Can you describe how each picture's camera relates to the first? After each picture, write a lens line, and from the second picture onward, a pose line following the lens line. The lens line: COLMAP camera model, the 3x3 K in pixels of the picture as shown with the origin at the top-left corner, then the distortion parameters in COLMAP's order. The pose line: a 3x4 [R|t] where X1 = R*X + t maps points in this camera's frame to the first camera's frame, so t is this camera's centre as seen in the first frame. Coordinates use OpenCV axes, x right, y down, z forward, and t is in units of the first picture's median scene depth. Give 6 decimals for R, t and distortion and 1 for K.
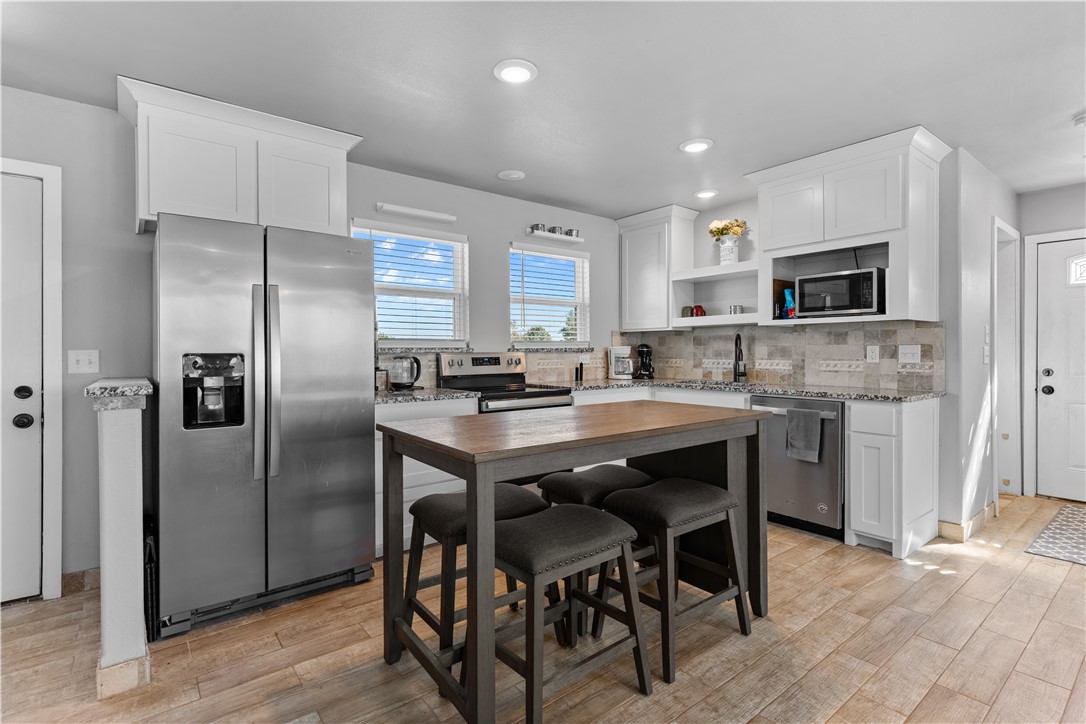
lens RADIAL K [[518.3, 0, 541.8], [0, 518.3, 355.0], [0, 0, 1]] dist [0.004092, -0.001273]
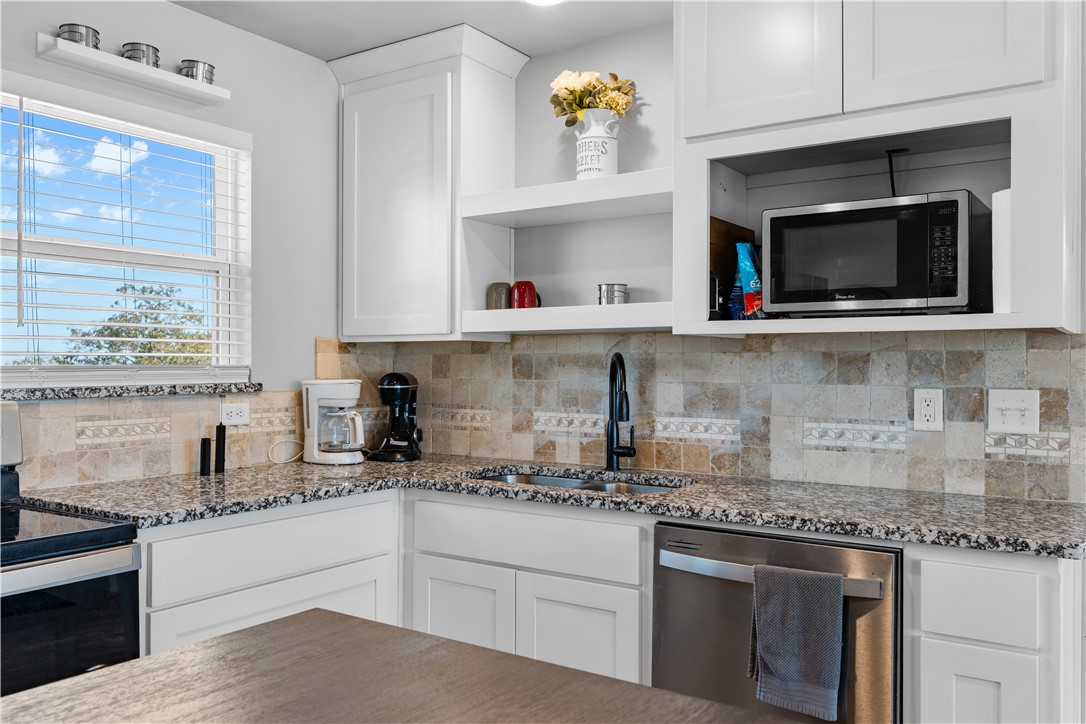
lens RADIAL K [[872.5, 0, 546.3], [0, 872.5, 364.3], [0, 0, 1]] dist [0.011344, 0.007805]
pose [[0.951717, 0.008334, 0.306863, 0.120644], [-0.004510, 0.999903, -0.013170, -0.023882], [-0.306943, 0.011150, 0.951663, 0.382060]]
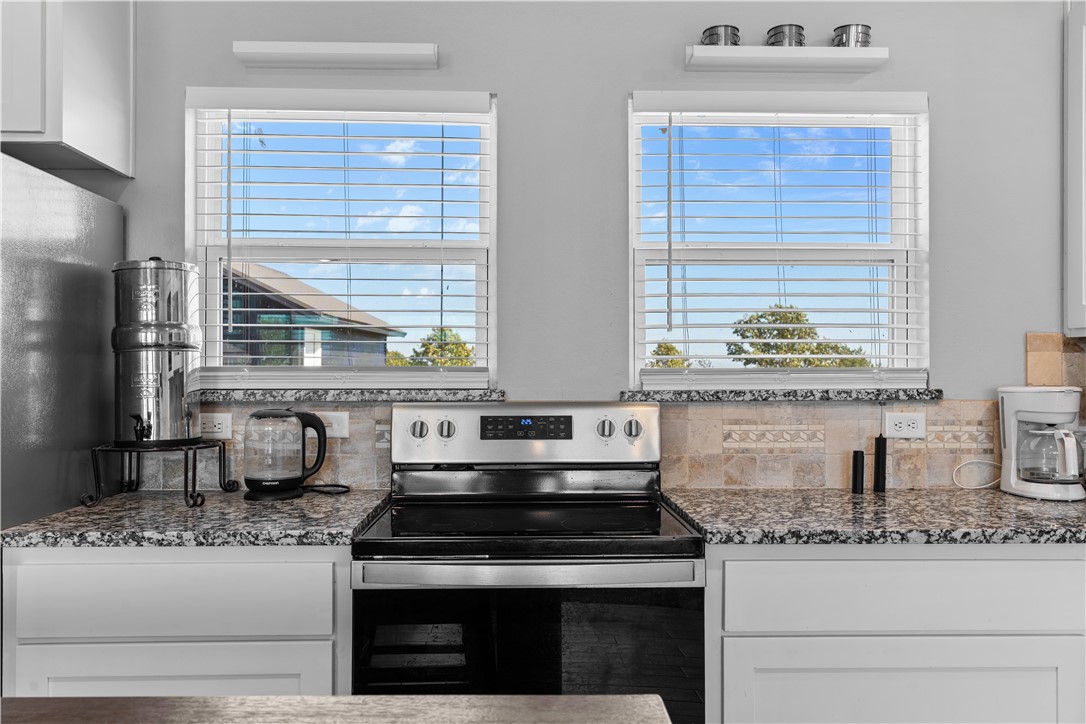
lens RADIAL K [[872.5, 0, 538.7], [0, 872.5, 365.9], [0, 0, 1]] dist [0.011344, 0.007805]
pose [[0.811038, 0.006038, -0.584963, 0.252542], [-0.011635, 0.999915, -0.005810, -0.026391], [0.584878, 0.011518, 0.811039, 0.499988]]
